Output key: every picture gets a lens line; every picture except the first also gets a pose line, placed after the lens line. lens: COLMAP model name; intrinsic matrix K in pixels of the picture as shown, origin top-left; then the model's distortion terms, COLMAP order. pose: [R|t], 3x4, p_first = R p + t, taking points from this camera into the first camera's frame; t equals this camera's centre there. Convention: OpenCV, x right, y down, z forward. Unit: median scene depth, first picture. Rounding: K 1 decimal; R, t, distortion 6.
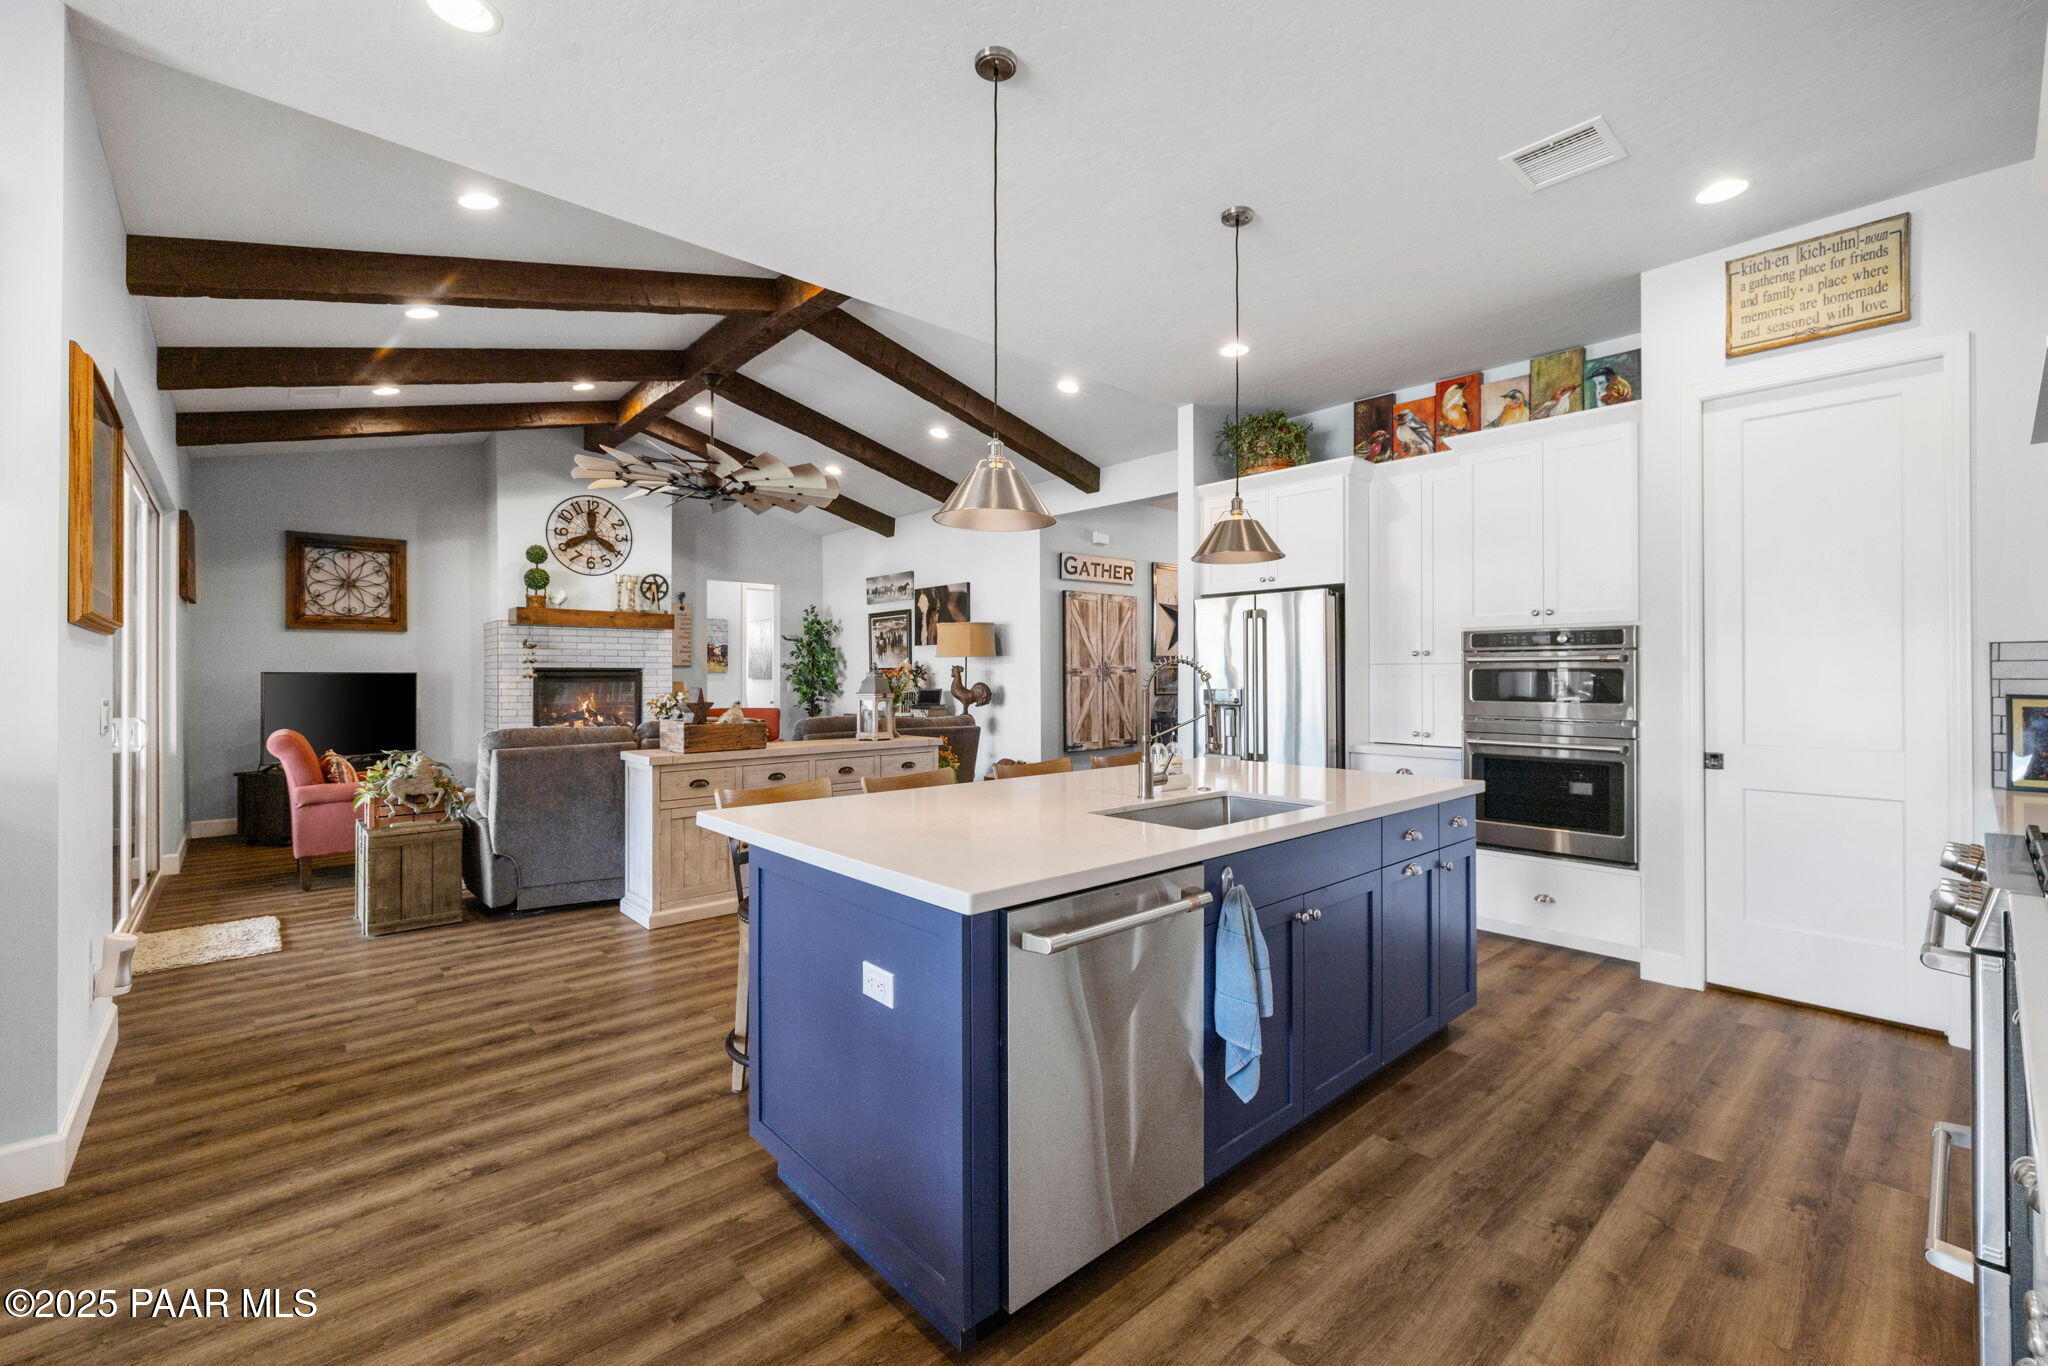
lens RADIAL K [[864.8, 0, 1024.5], [0, 864.8, 668.0], [0, 0, 1]] dist [-0.000802, 0.000118]
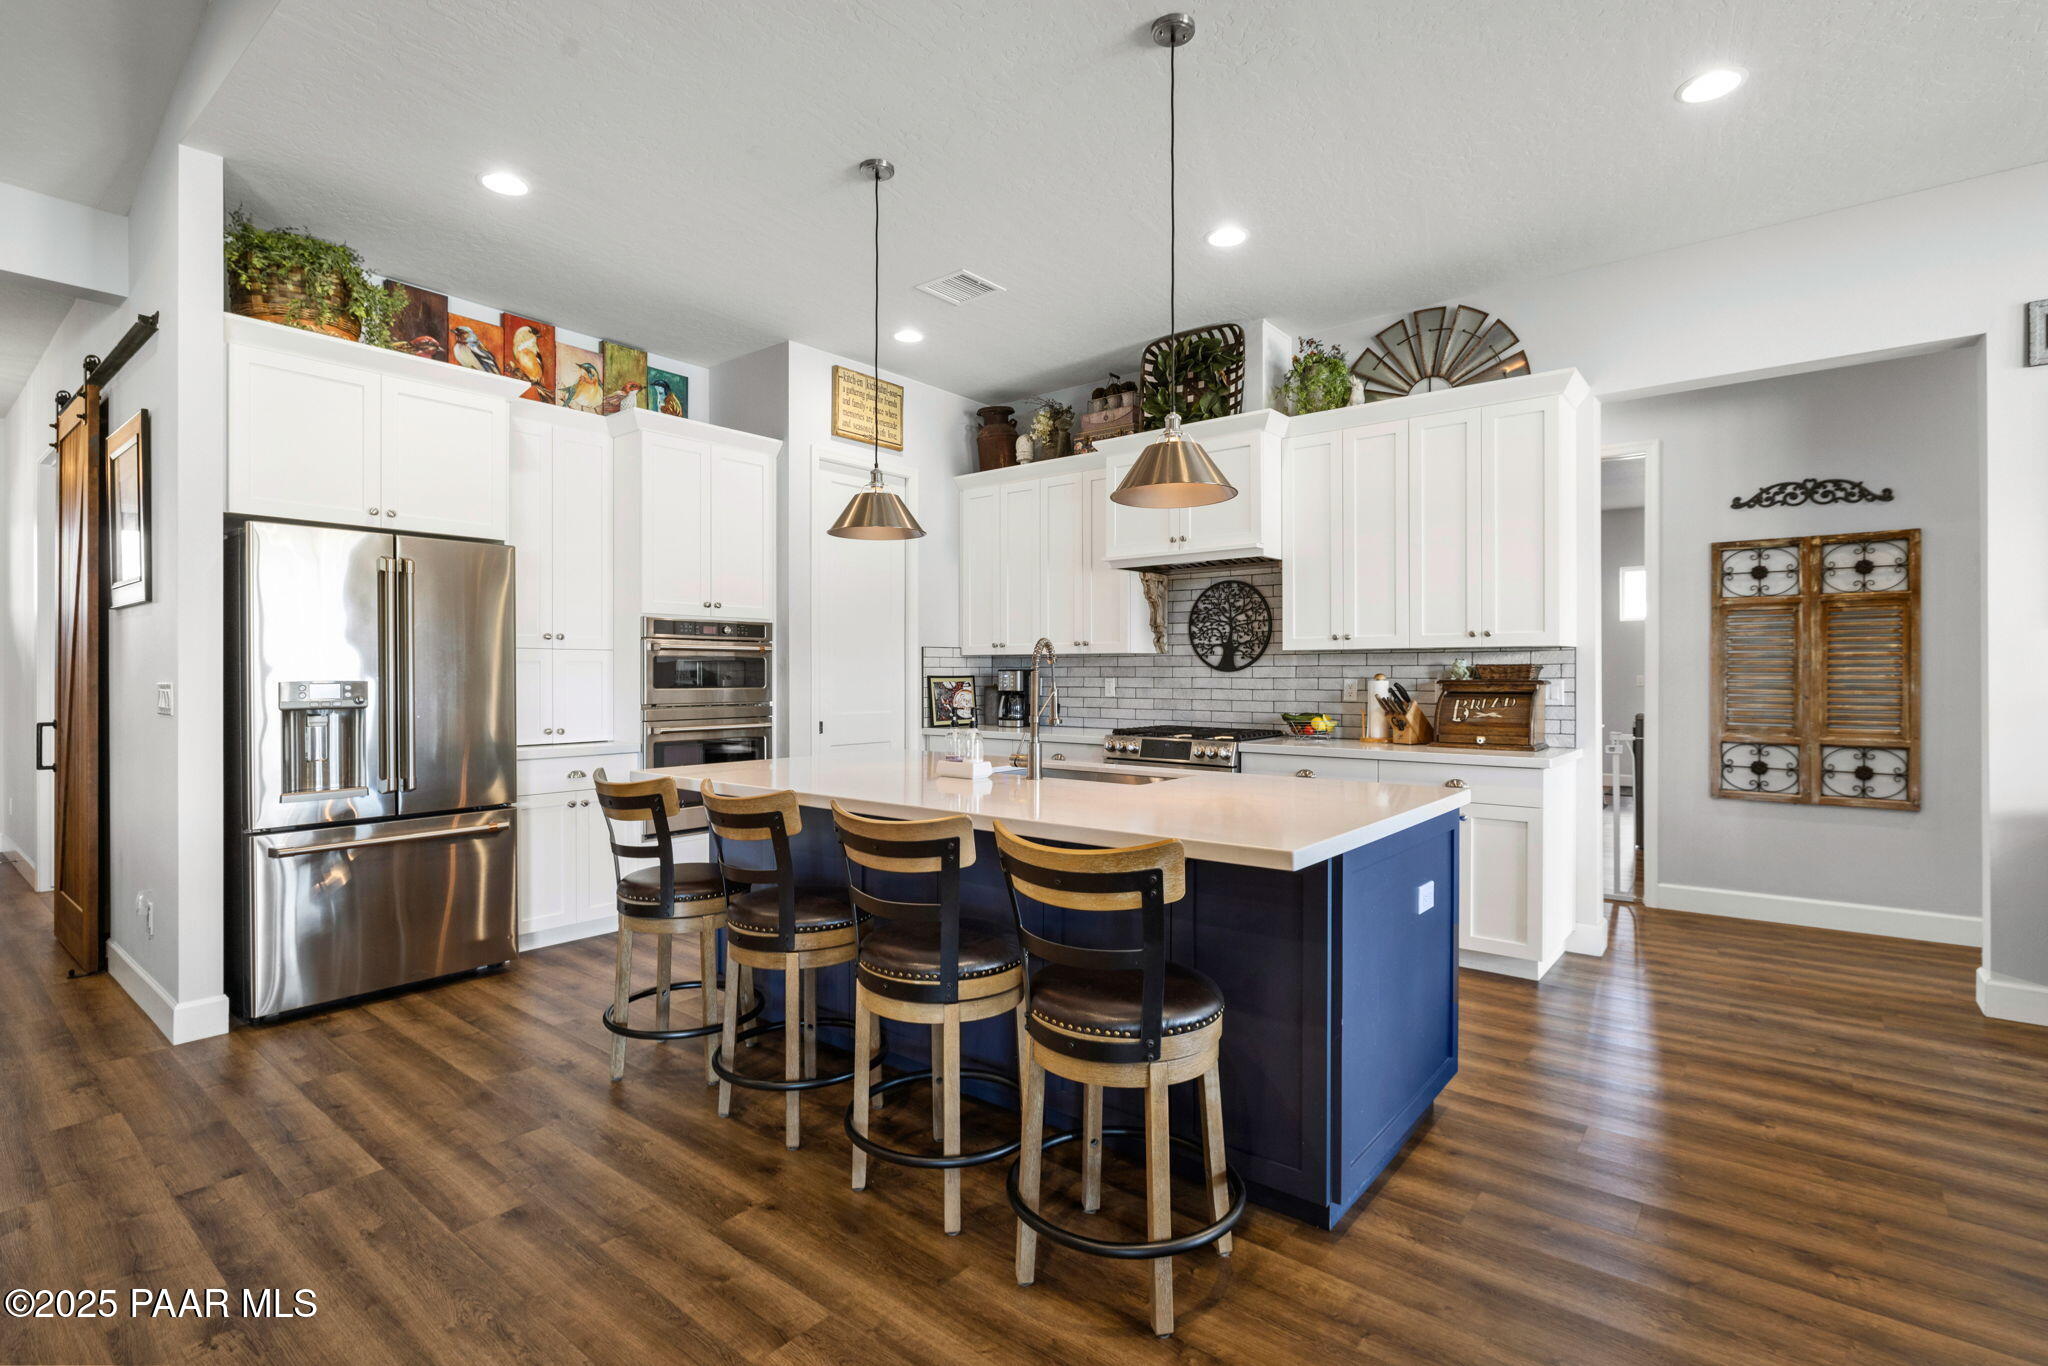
lens RADIAL K [[960.1, 0, 1039.5], [0, 960.1, 673.4], [0, 0, 1]] dist [-0.005298, -0.000097]
pose [[-0.162669, 0.000958, 0.986680, -0.636146], [-0.008691, 0.999959, -0.002404, 0.020328], [-0.986642, -0.008966, -0.162654, 0.778940]]
